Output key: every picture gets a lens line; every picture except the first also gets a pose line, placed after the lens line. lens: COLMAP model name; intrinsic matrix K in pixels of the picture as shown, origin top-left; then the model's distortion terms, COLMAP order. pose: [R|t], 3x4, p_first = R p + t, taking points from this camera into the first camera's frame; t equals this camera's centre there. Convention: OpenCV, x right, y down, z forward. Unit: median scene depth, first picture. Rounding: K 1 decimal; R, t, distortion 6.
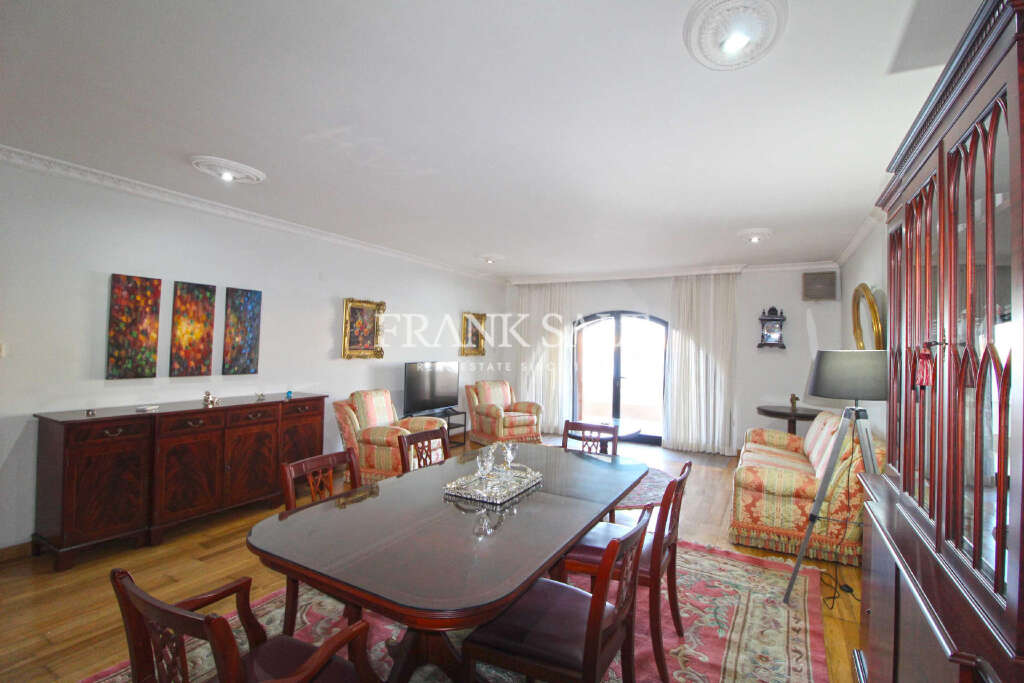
lens RADIAL K [[474.6, 0, 514.0], [0, 474.6, 330.9], [0, 0, 1]] dist [-0.003456, -0.000550]
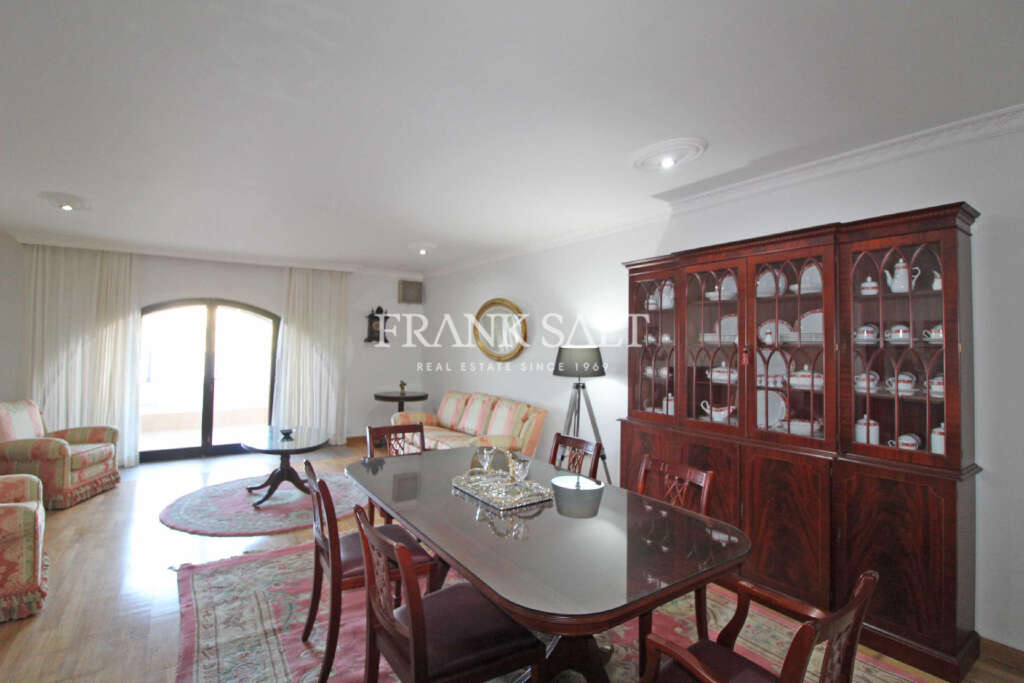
lens RADIAL K [[474.6, 0, 514.0], [0, 474.6, 330.9], [0, 0, 1]] dist [-0.003456, -0.000550]
pose [[0.436093, 0.011636, 0.899826, -0.331705], [-0.025472, 0.999675, -0.000582, 0.000518], [-0.899541, -0.022667, 0.436248, 0.191993]]
